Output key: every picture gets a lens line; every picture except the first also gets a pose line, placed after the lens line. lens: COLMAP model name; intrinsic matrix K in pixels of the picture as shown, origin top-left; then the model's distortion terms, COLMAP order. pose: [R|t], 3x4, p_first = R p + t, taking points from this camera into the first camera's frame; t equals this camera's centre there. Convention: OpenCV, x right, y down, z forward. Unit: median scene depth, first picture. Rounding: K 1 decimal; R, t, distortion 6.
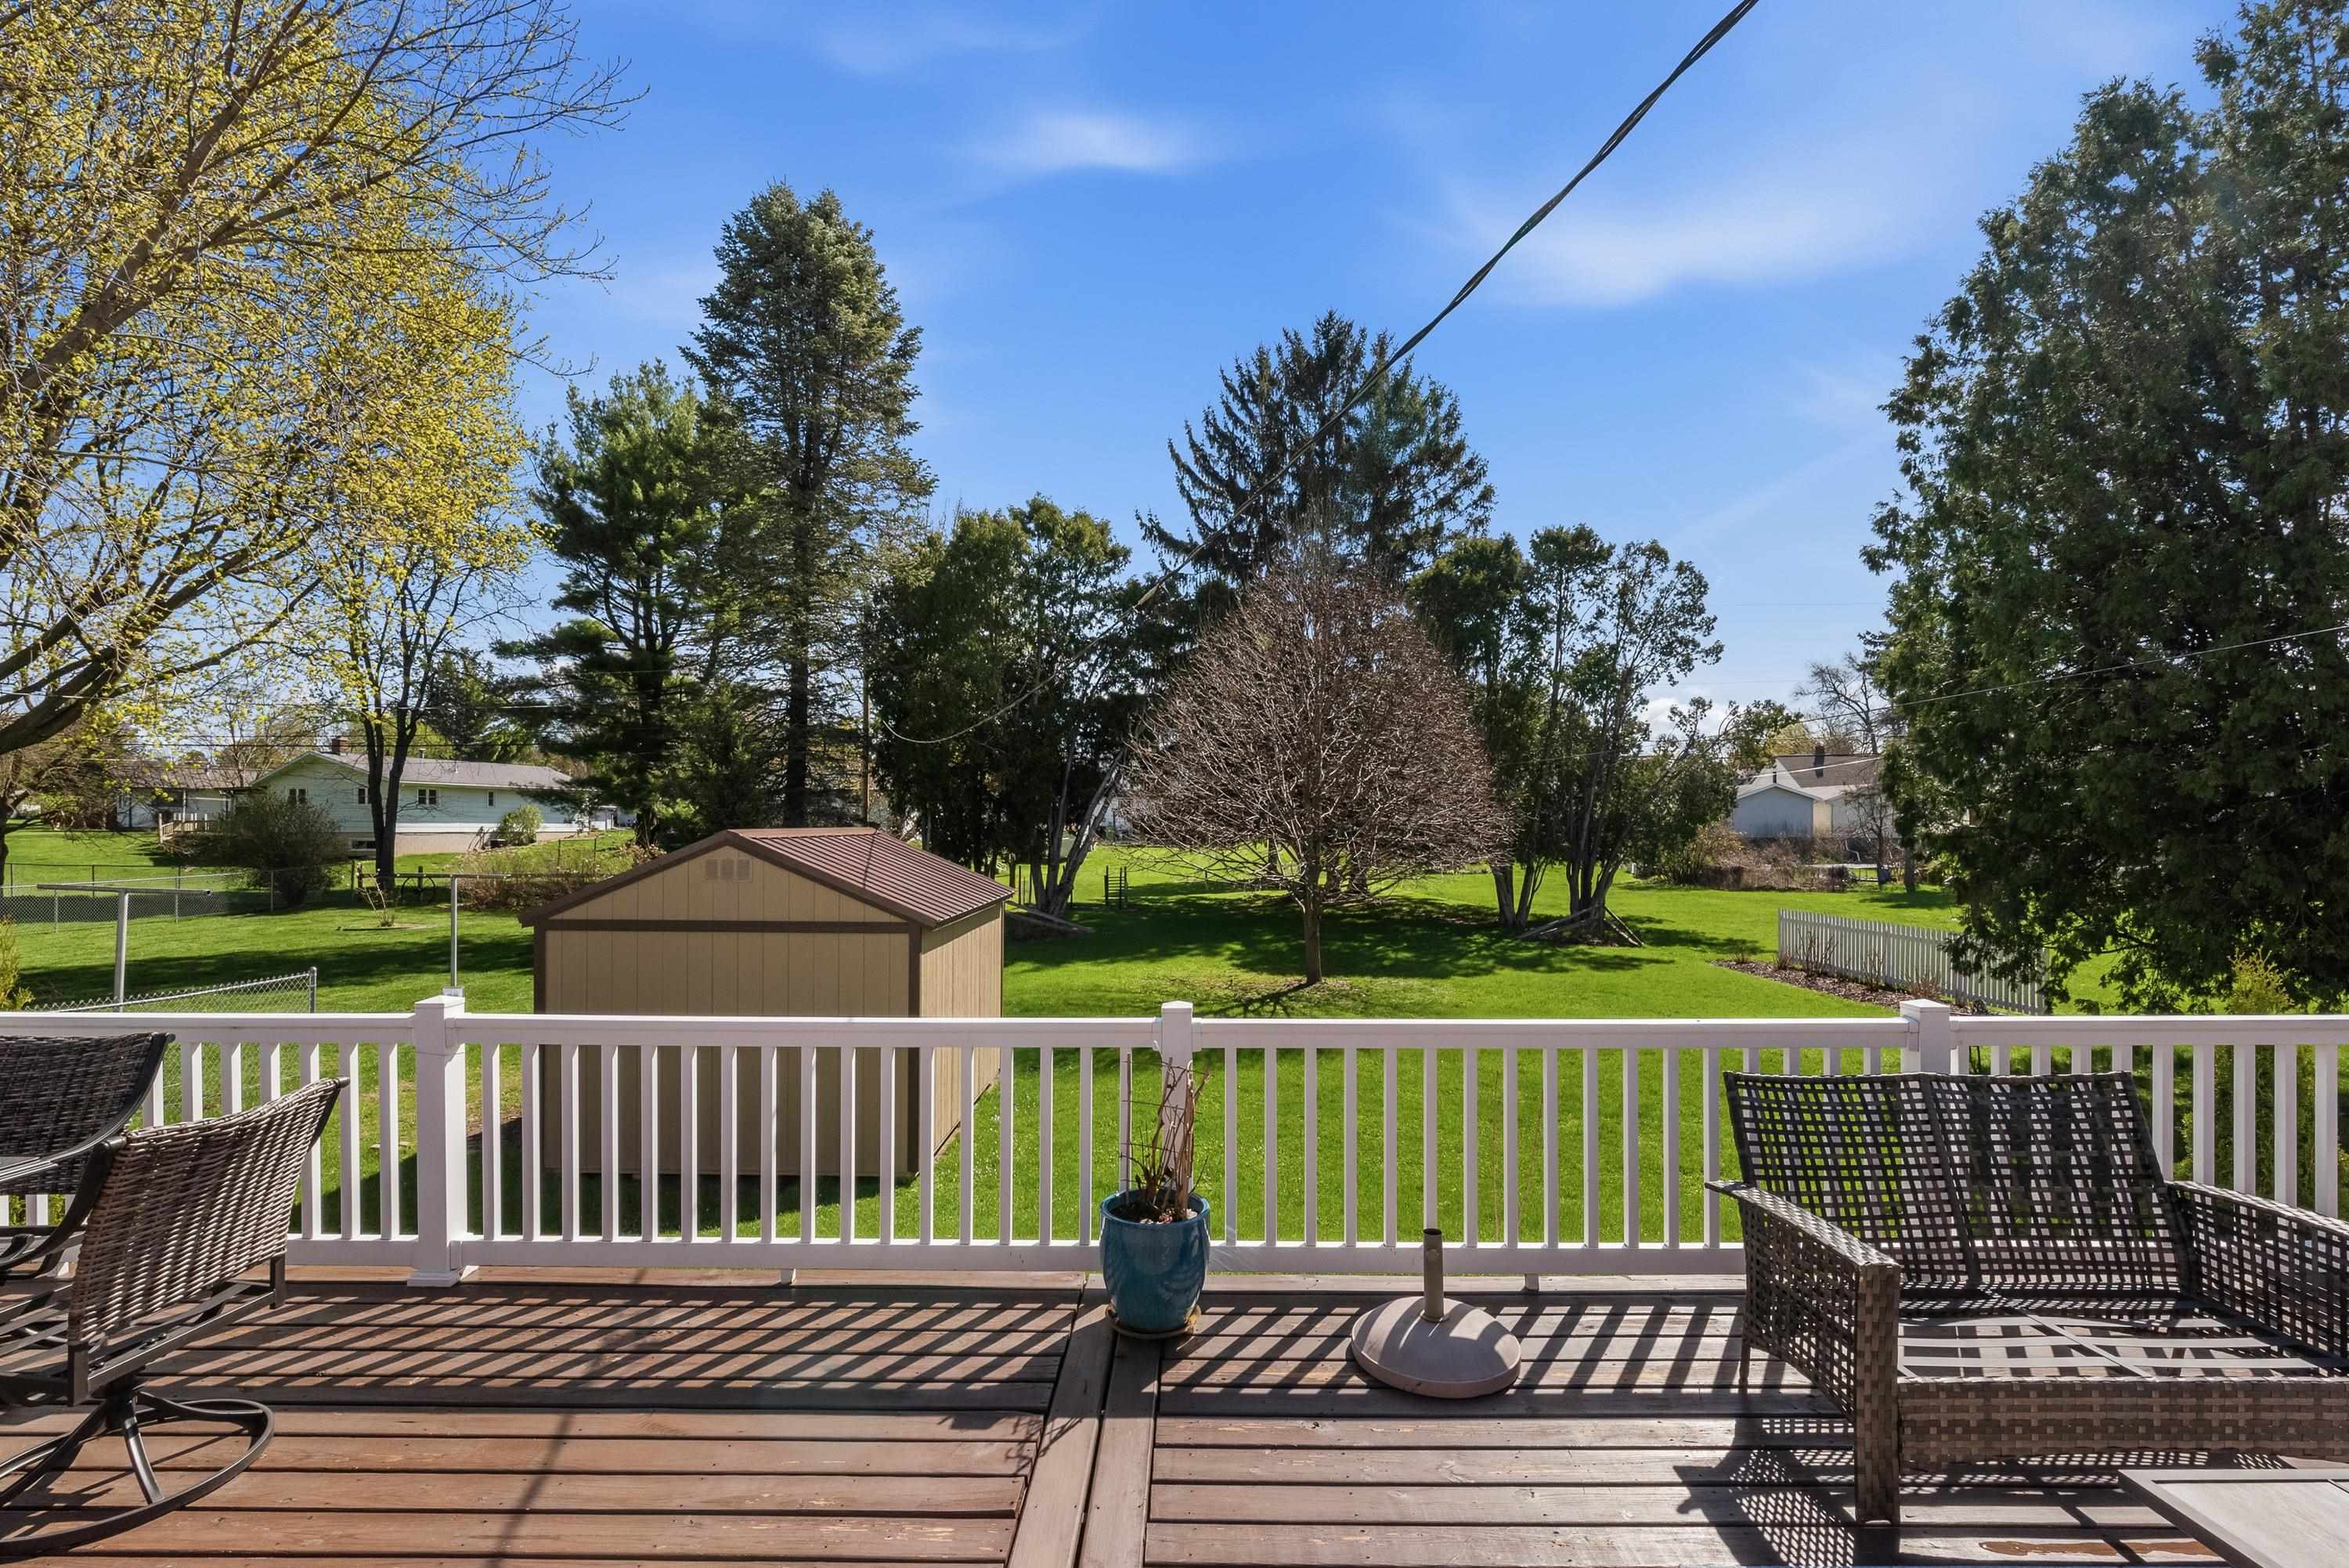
lens RADIAL K [[1060.7, 0, 1181.0], [0, 1060.7, 819.9], [0, 0, 1]] dist [-0.000760, 0.000145]
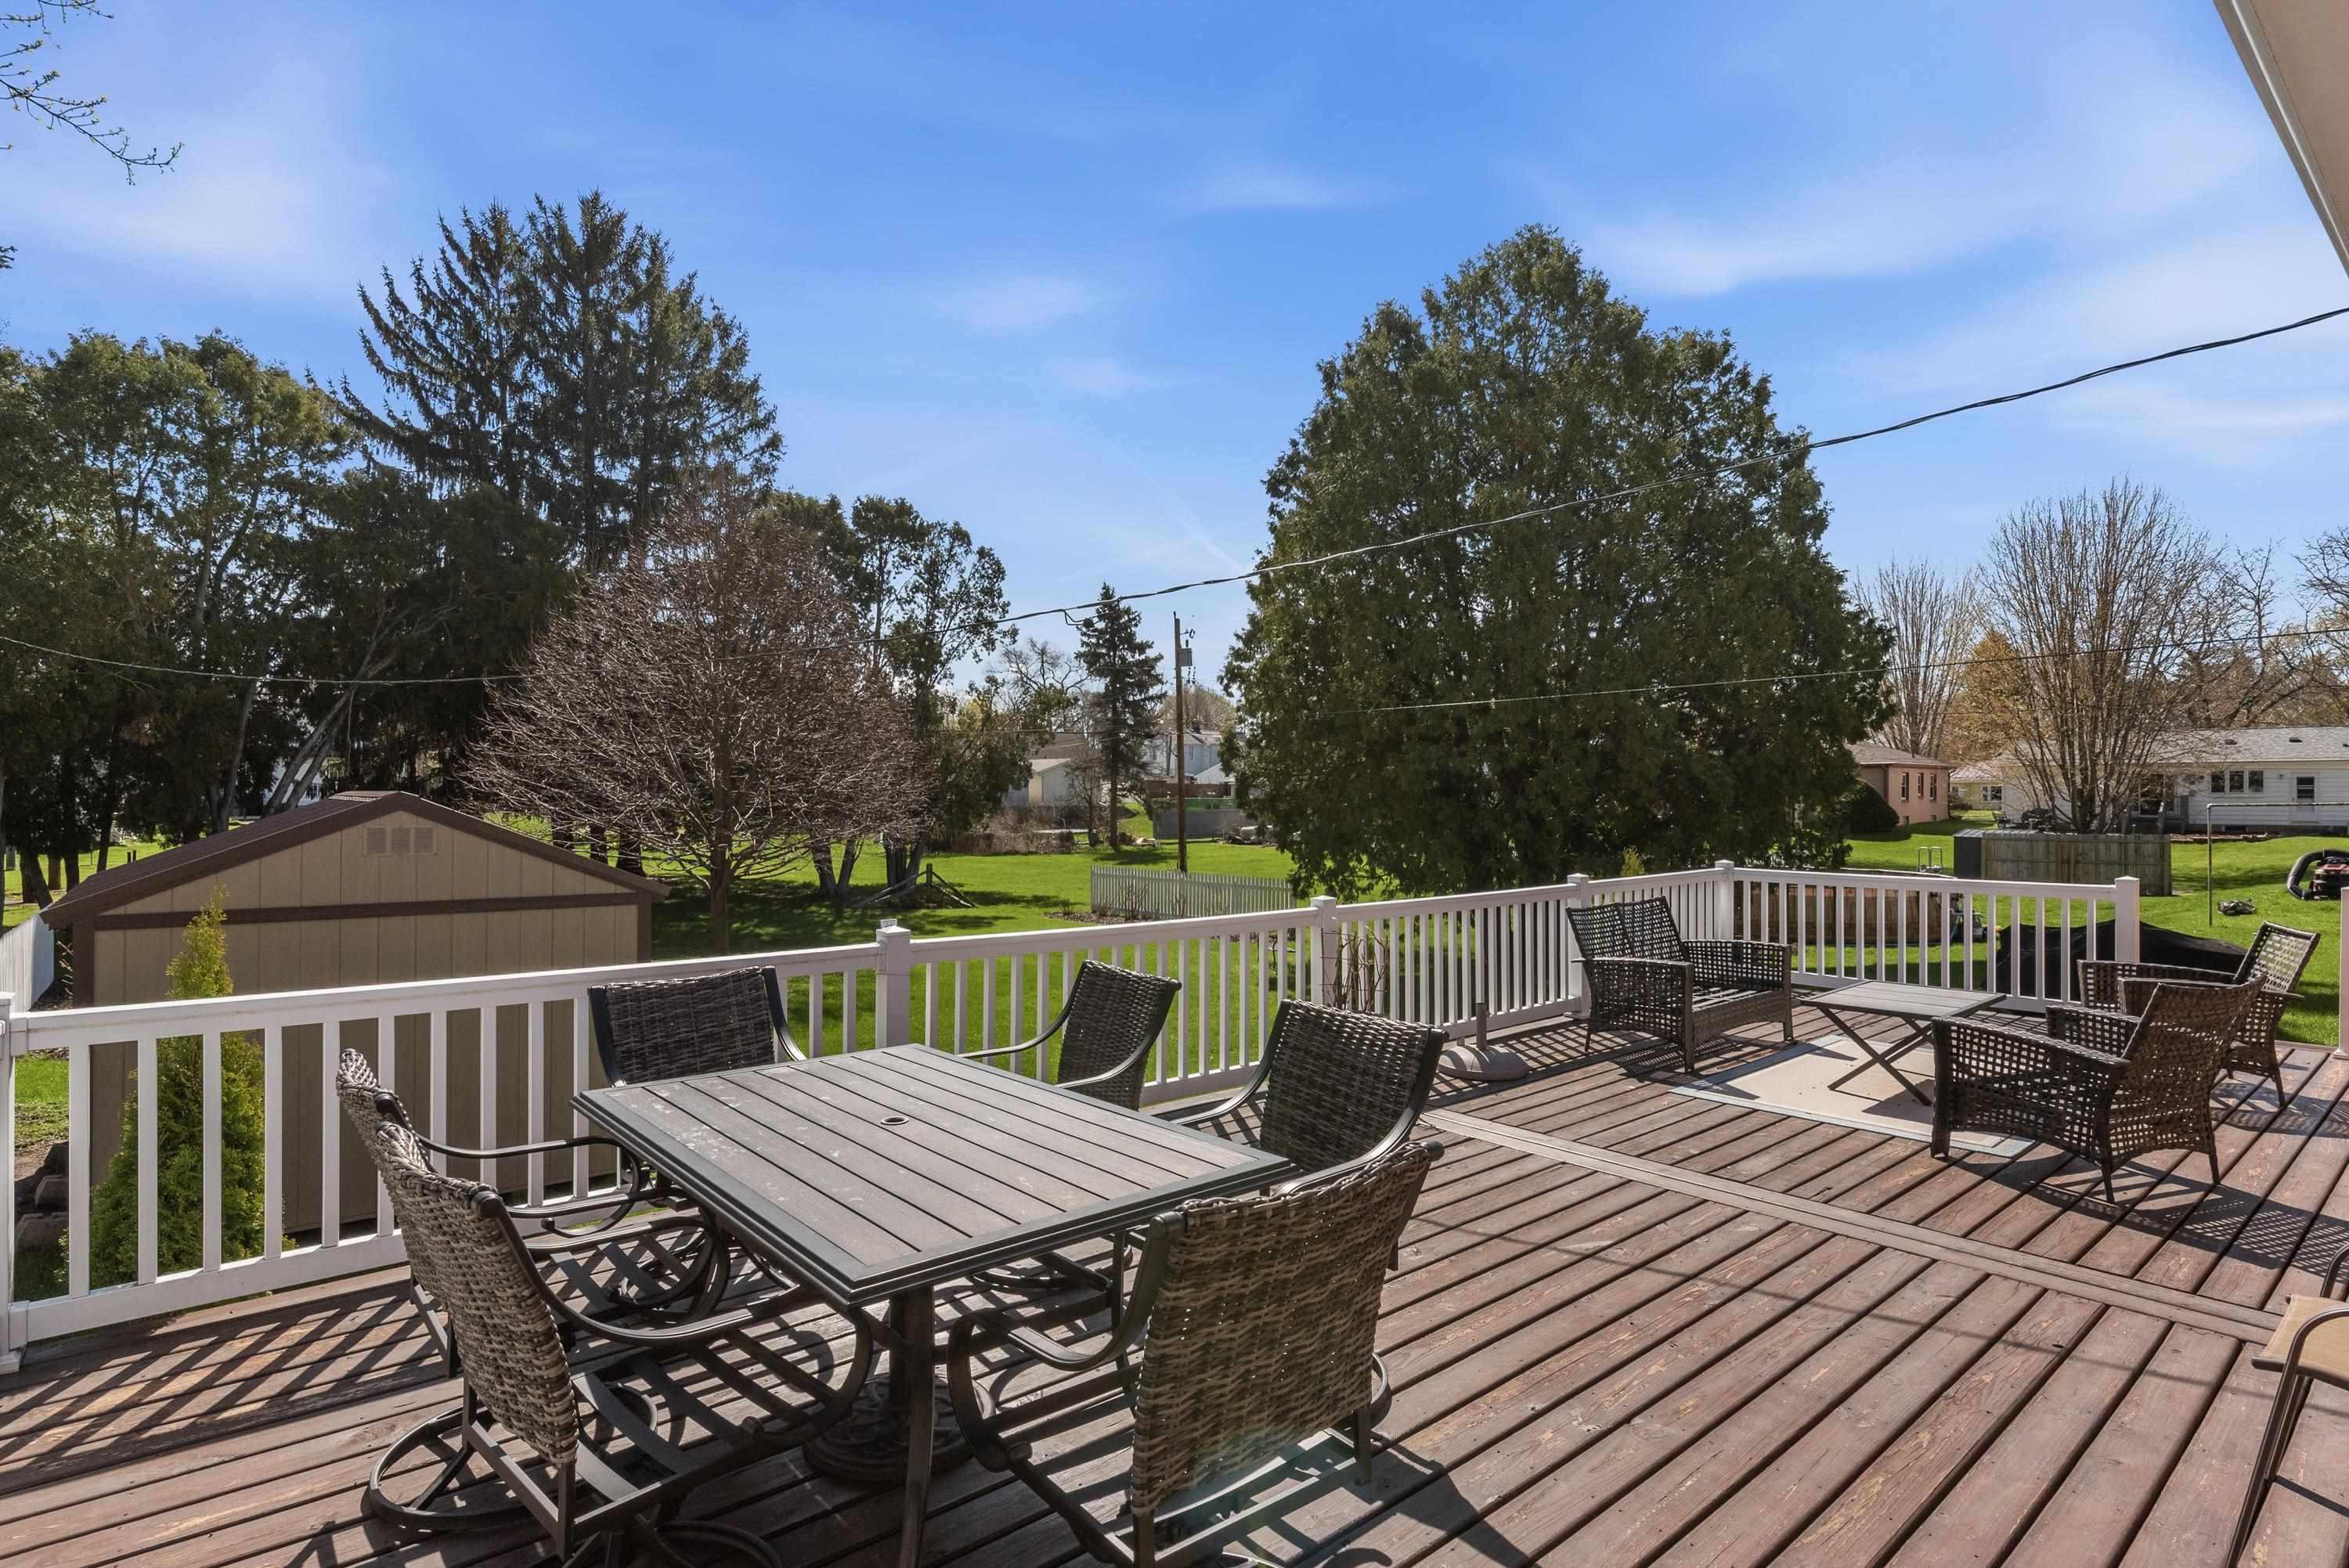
lens RADIAL K [[1183.0, 0, 1174.5], [0, 1183.0, 784.0], [0, 0, 1]] dist [0.001525, 0.000369]
pose [[0.753516, 0.004219, 0.657416, -0.162127], [-0.000470, 0.999983, -0.005879, 0.001951], [-0.657430, 0.004121, 0.753505, -0.024280]]
